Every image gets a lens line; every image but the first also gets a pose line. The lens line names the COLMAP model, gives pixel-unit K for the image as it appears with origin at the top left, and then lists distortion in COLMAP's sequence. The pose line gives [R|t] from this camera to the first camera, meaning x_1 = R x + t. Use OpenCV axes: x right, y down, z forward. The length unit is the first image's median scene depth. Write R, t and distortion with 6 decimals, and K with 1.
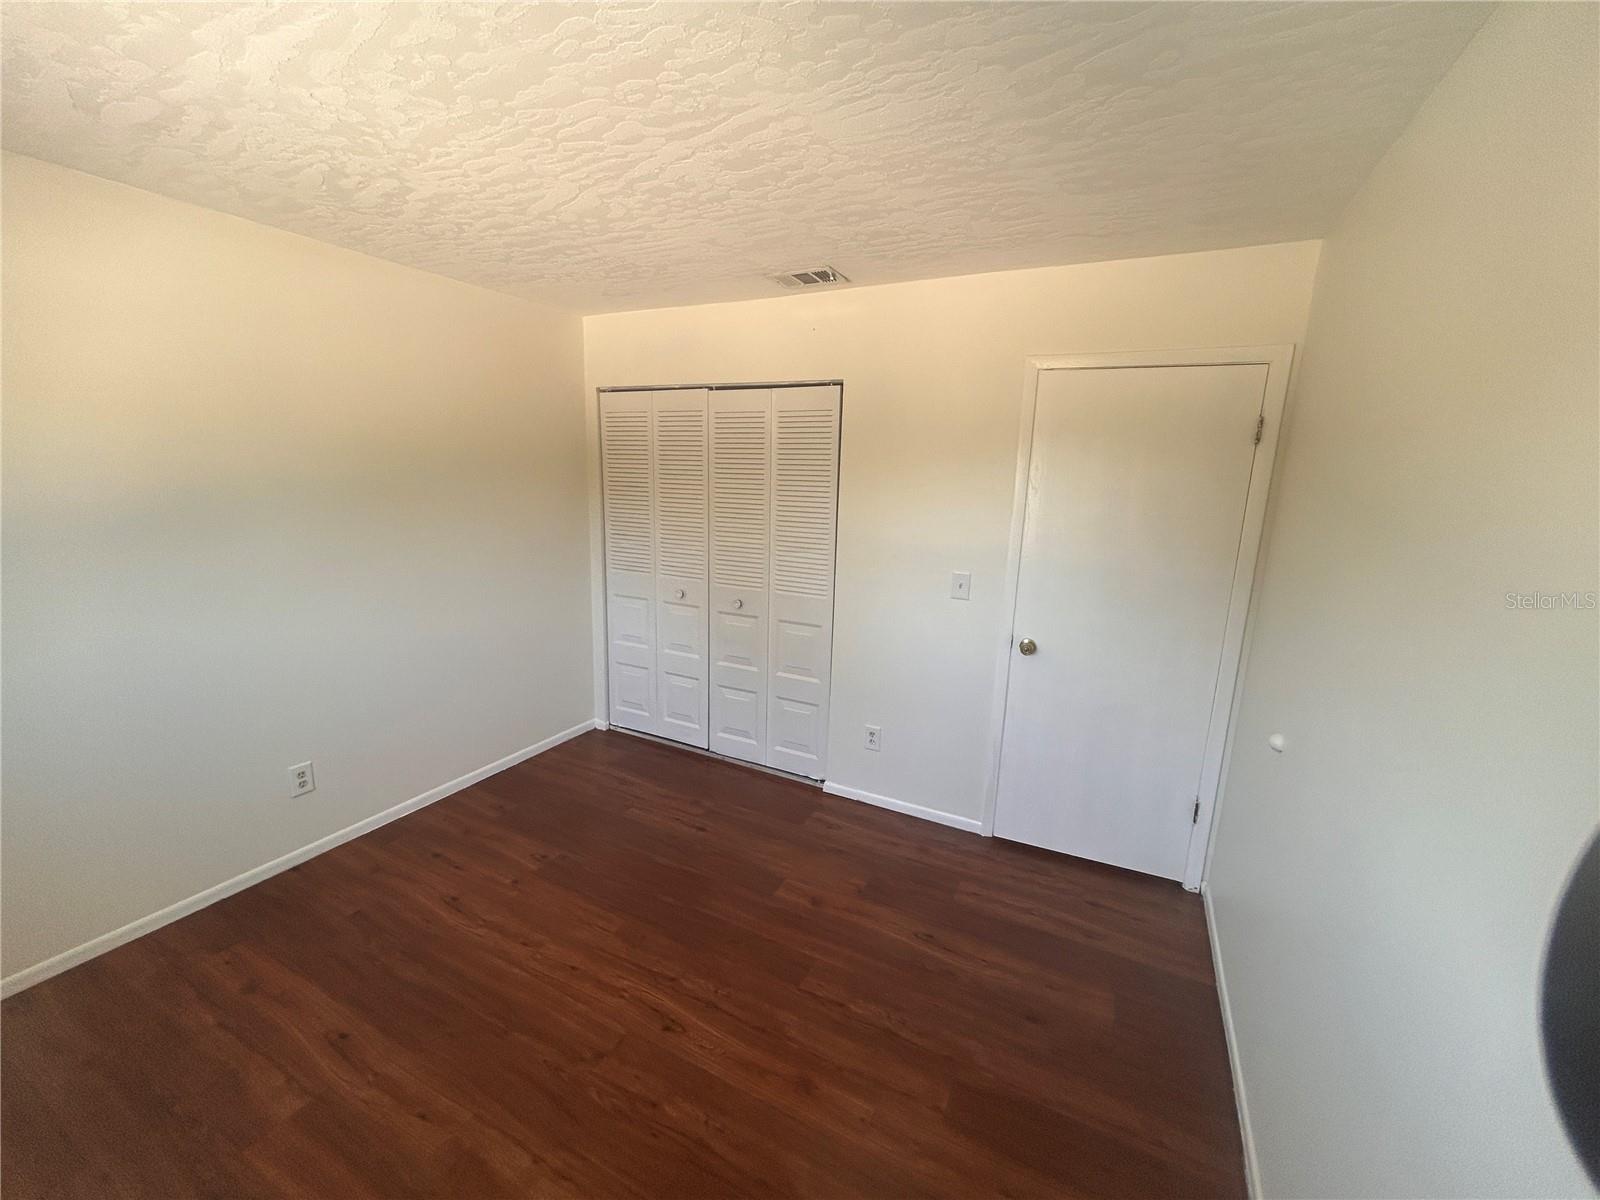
lens RADIAL K [[641.7, 0, 800.0], [0, 641.7, 600.0], [0, 0, 1]] dist [-0.001770, 0.003226]
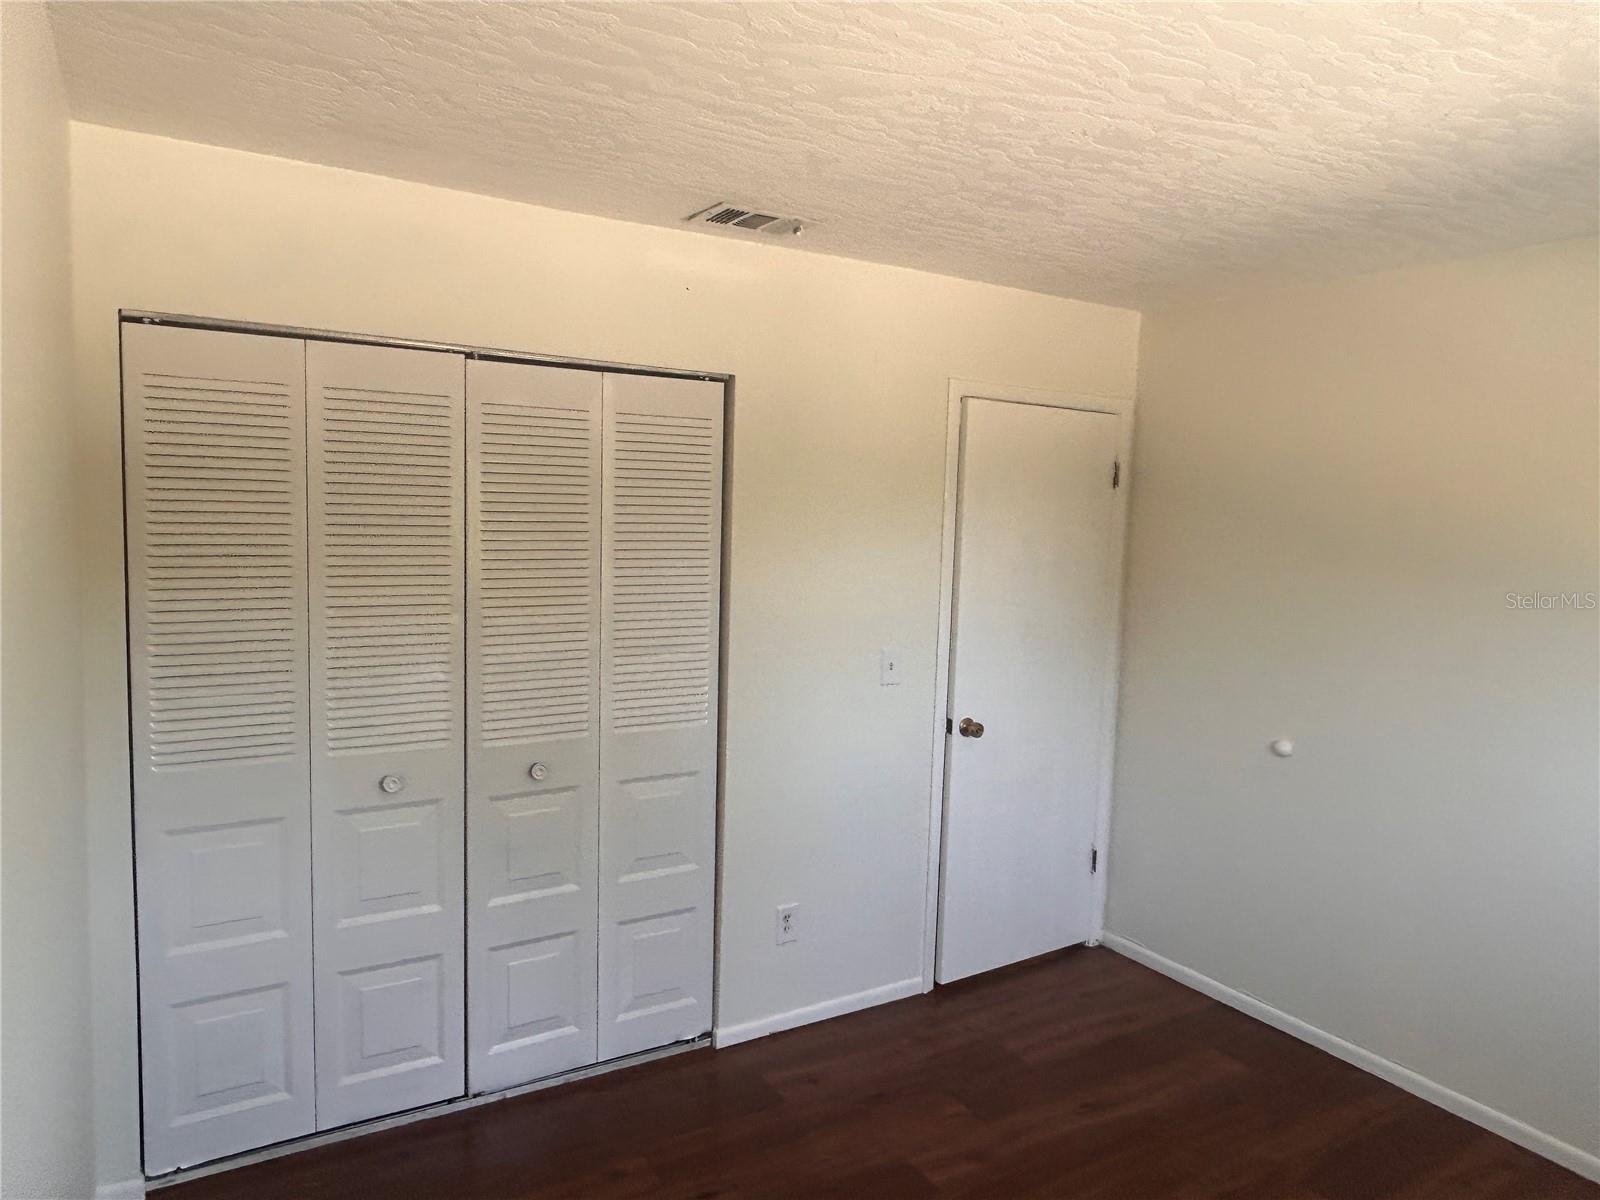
lens RADIAL K [[1058.1, 0, 800.0], [0, 1058.1, 600.0], [0, 0, 1]] dist [-0.003342, -0.000513]
pose [[0.520573, -0.089976, 0.849063, -0.908887], [0.154314, 0.987970, 0.010084, -0.138429], [-0.839757, 0.125773, 0.528195, 0.469627]]
